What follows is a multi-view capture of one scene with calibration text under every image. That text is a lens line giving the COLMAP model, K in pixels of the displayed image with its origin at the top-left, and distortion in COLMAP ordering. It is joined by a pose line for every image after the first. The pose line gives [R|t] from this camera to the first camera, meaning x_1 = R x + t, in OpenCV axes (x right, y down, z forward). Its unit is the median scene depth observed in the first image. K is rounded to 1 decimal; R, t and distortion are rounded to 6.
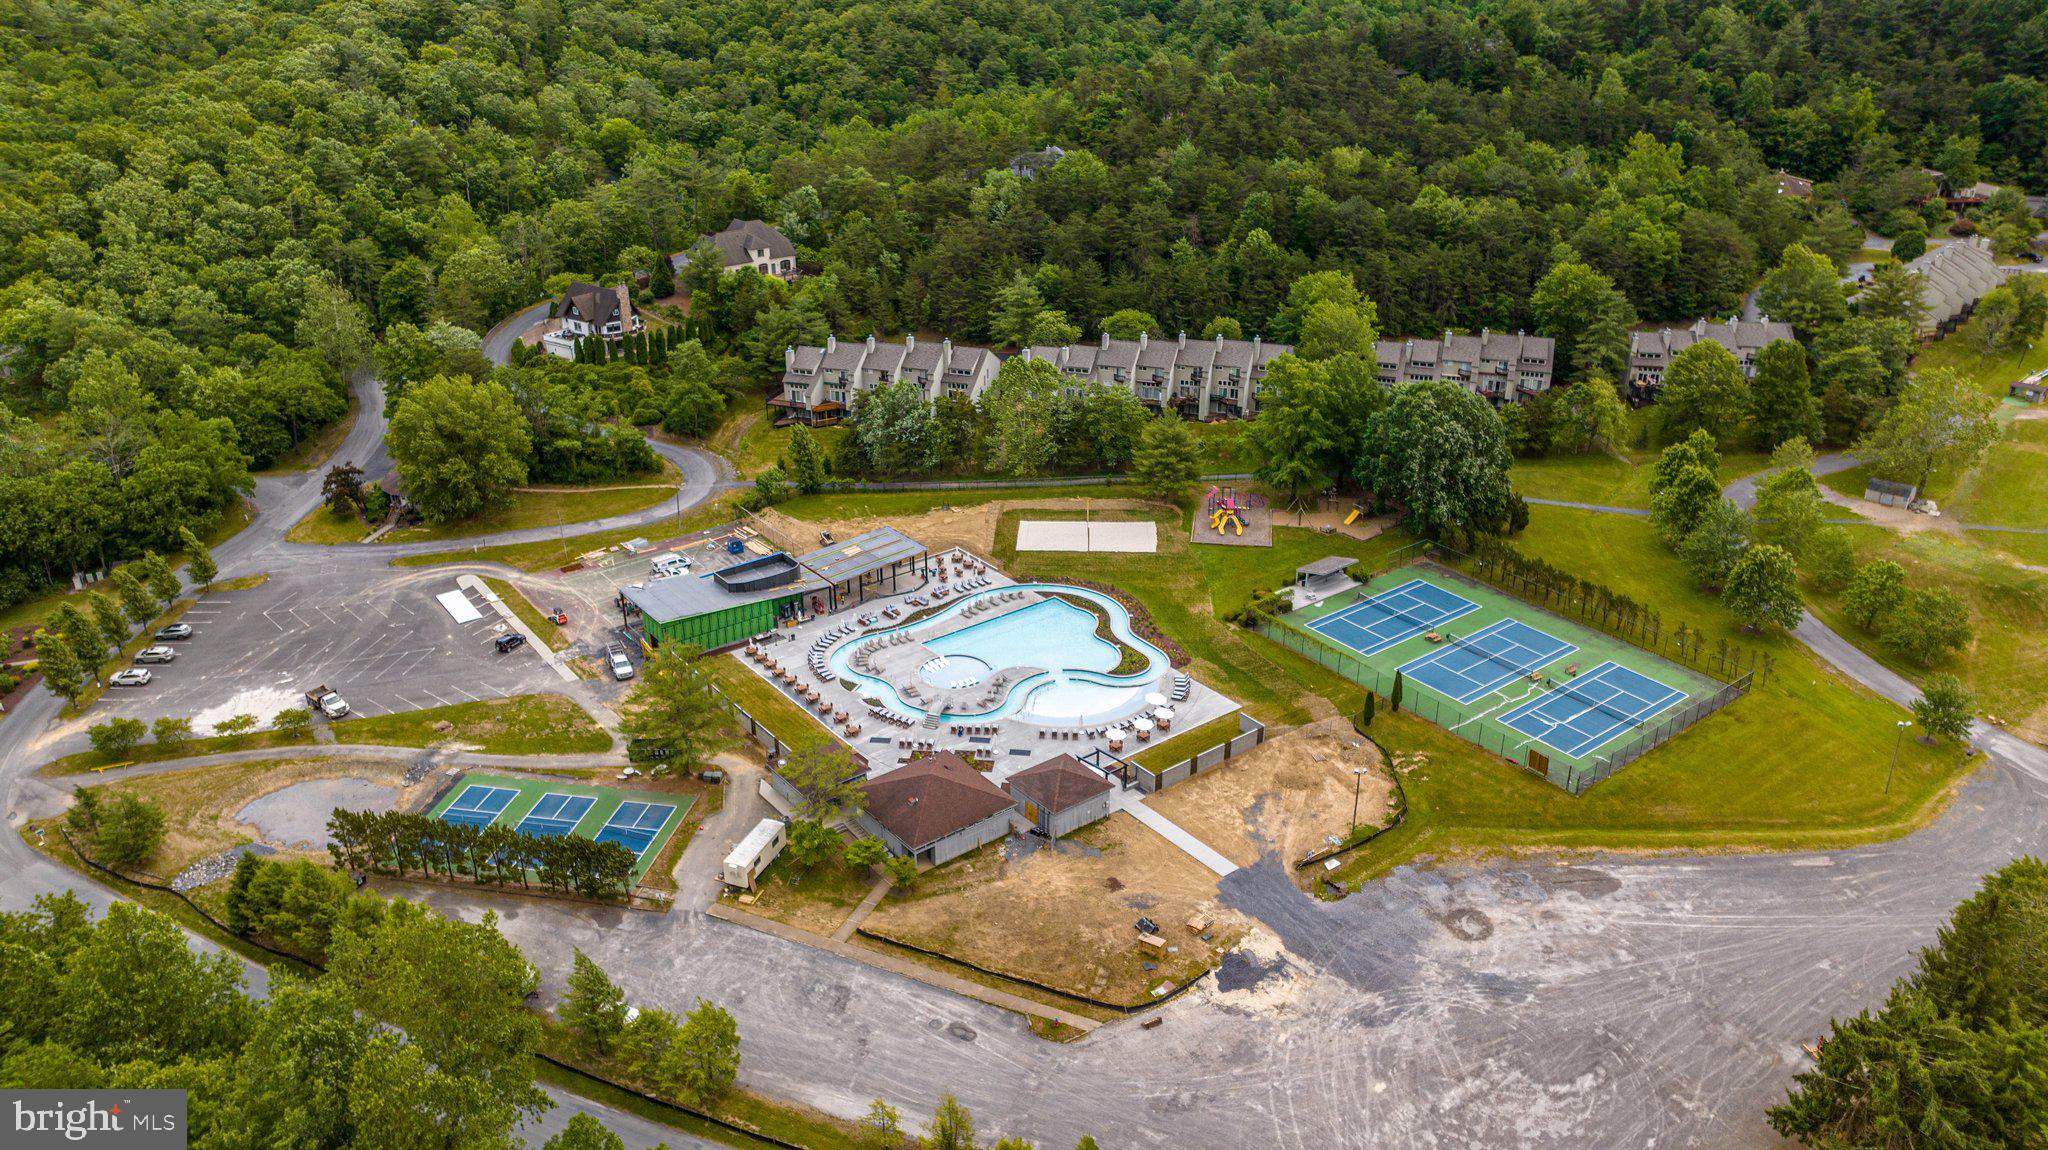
lens RADIAL K [[1433.5, 0, 1024.0], [0, 1433.5, 575.0], [0, 0, 1]] dist [-0.016491, -0.001416]
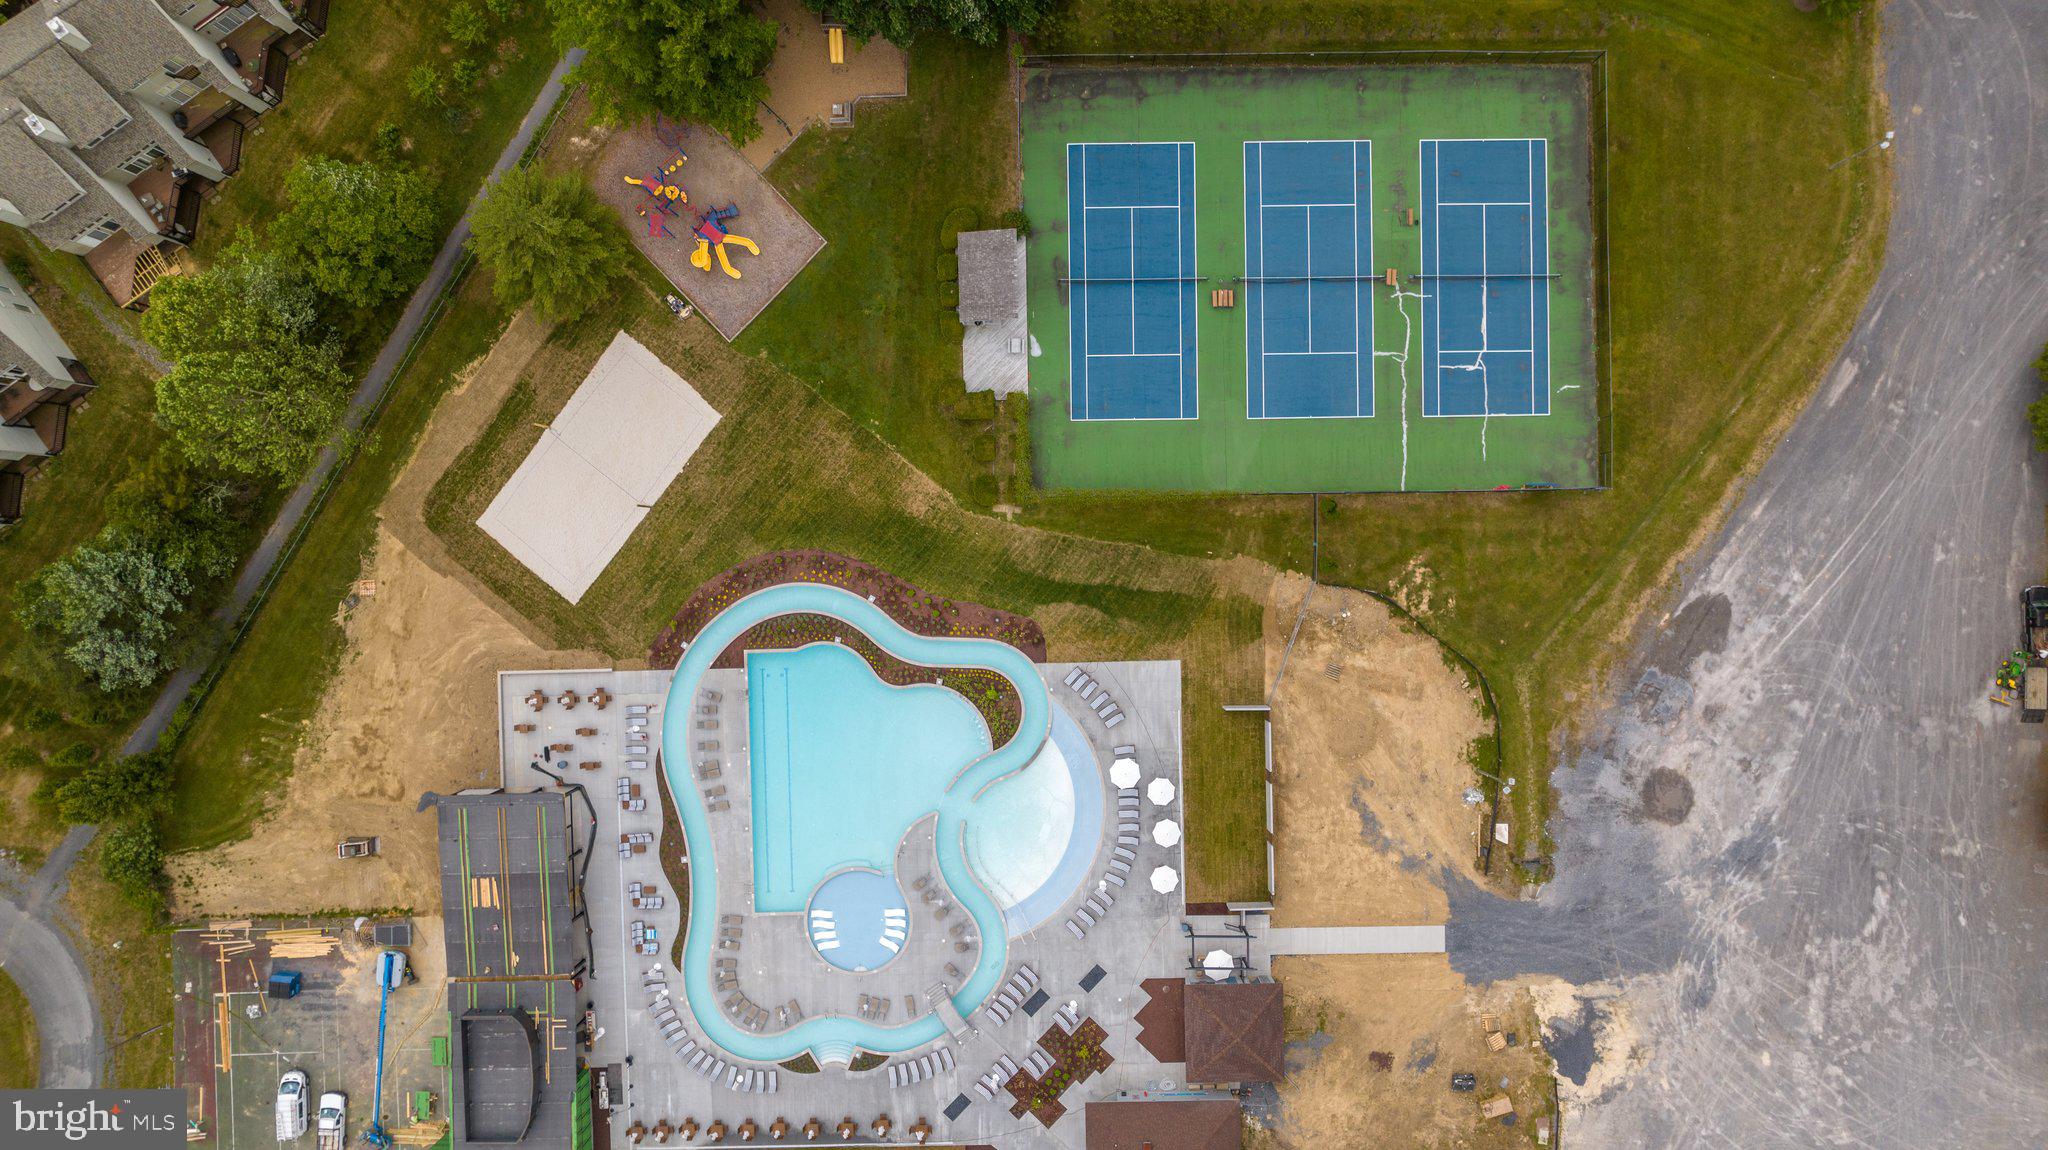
lens RADIAL K [[1523.0, 0, 1024.0], [0, 1523.0, 575.0], [0, 0, 1]] dist [-0.023037, 0.003113]
pose [[0.597309, -0.801724, -0.021457, 0.134271], [0.347207, 0.234378, 0.908028, -0.548961], [-0.722959, -0.549823, 0.418361, 0.652841]]
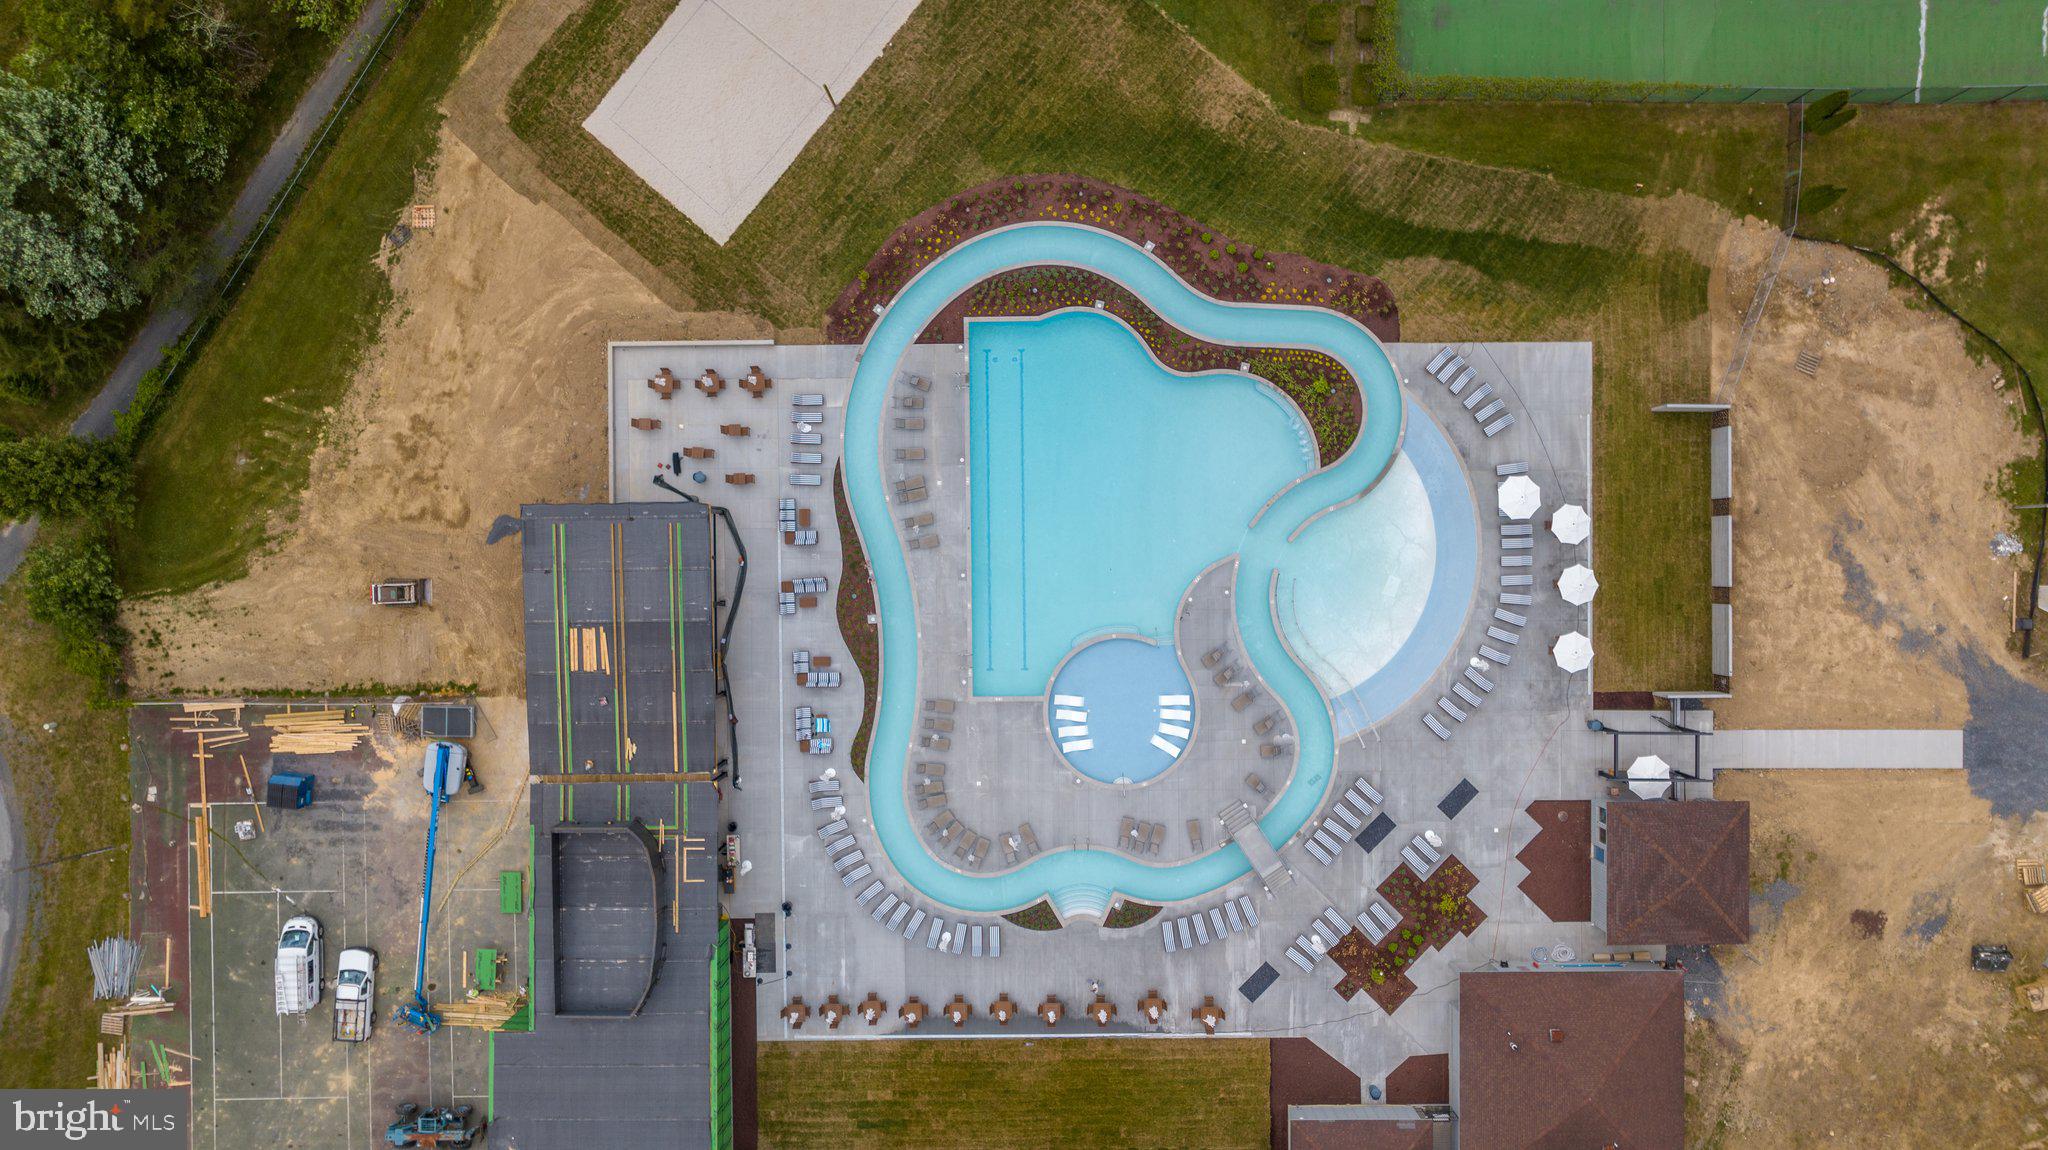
lens RADIAL K [[1523.0, 0, 1024.0], [0, 1523.0, 575.0], [0, 0, 1]] dist [-0.023037, 0.003113]
pose [[0.610453, -0.791871, -0.016957, -0.020786], [0.341291, 0.243661, 0.907827, -0.375727], [-0.714750, -0.559973, 0.419002, 0.750221]]
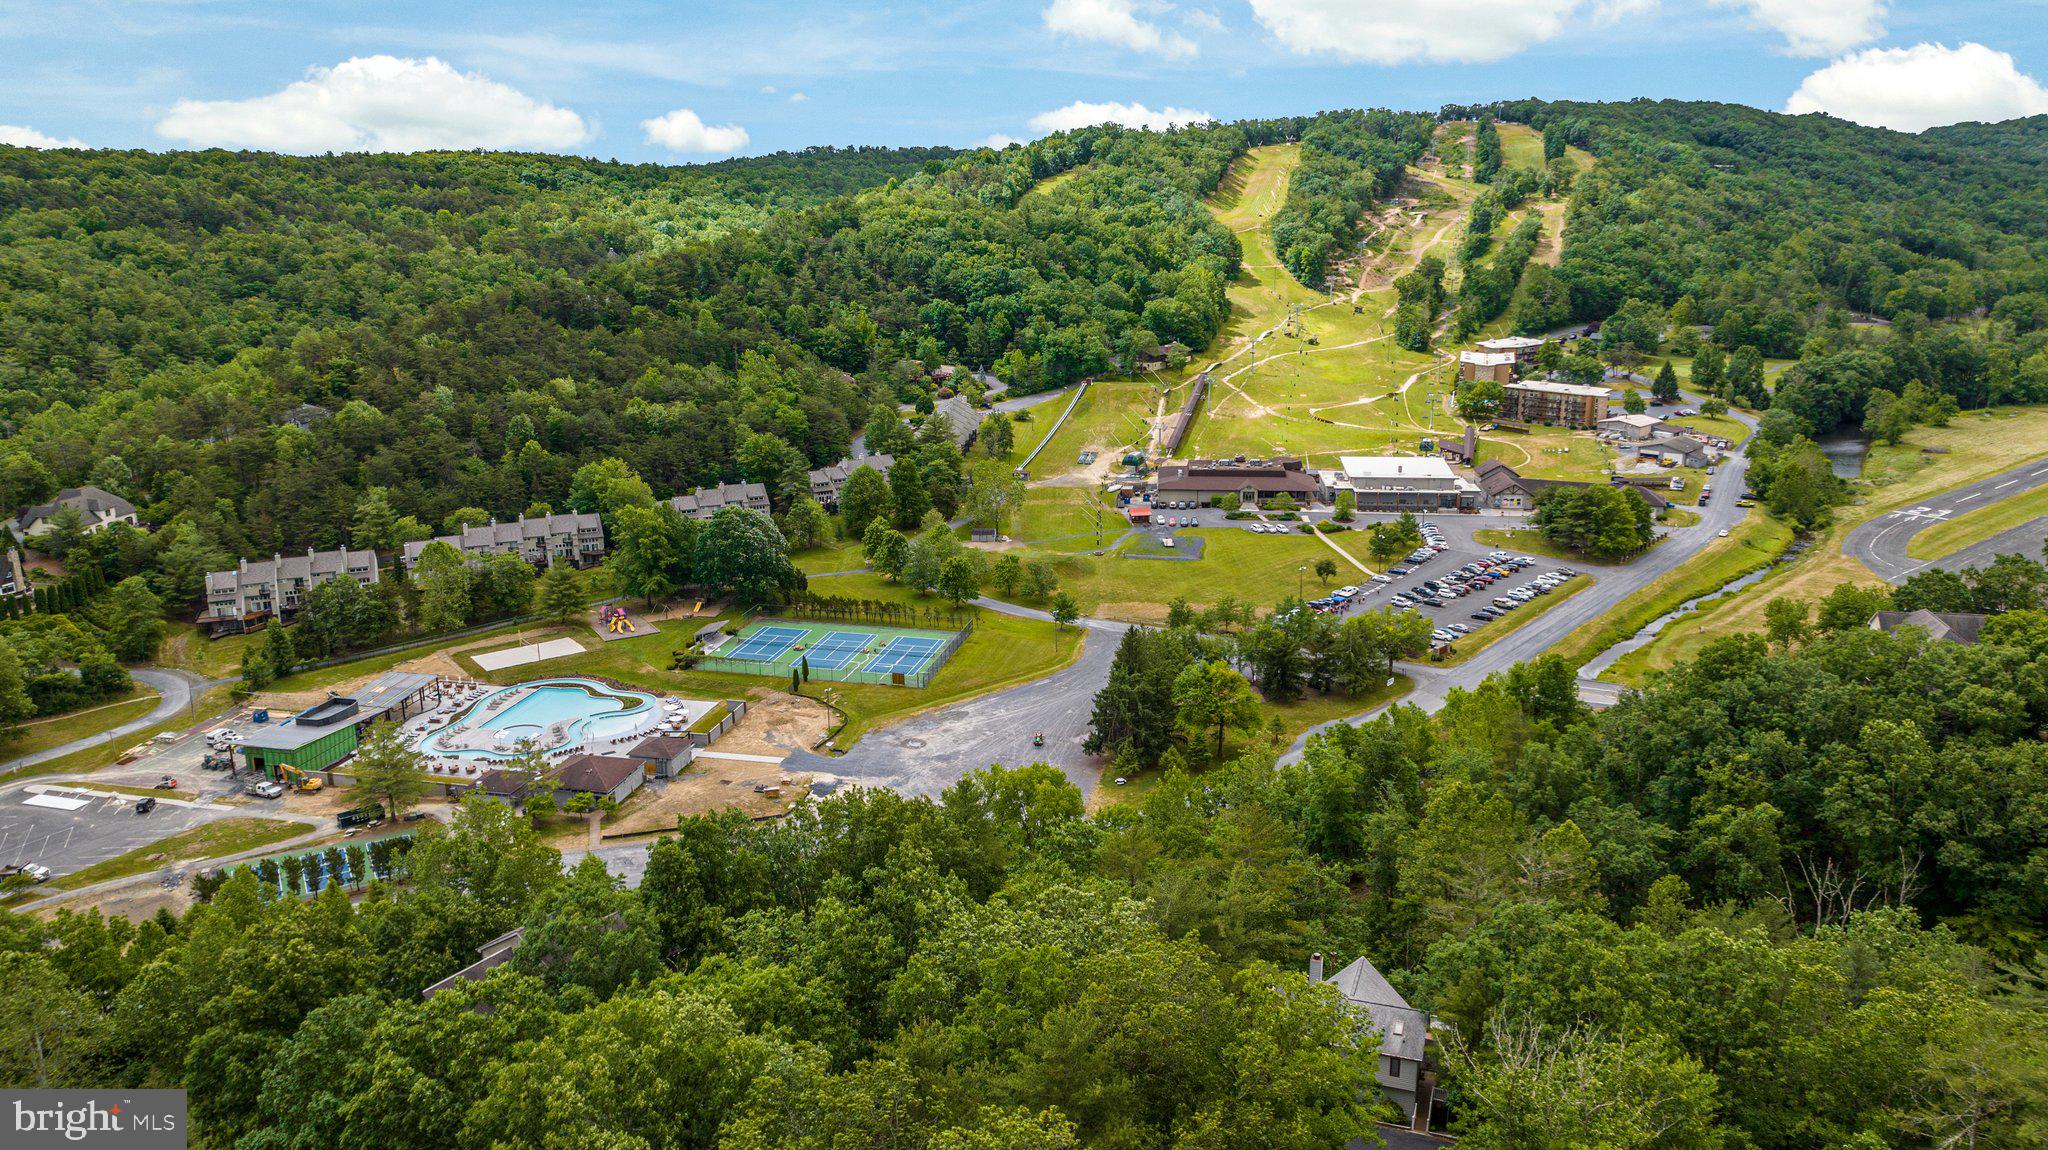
lens RADIAL K [[1468.4, 0, 1024.0], [0, 1468.4, 575.0], [0, 0, 1]] dist [-0.021290, -0.000385]
pose [[0.770844, -0.173037, 0.613072, -0.468774], [0.276150, 0.958040, -0.076814, 0.148781], [-0.574056, 0.228512, 0.786284, -0.411218]]
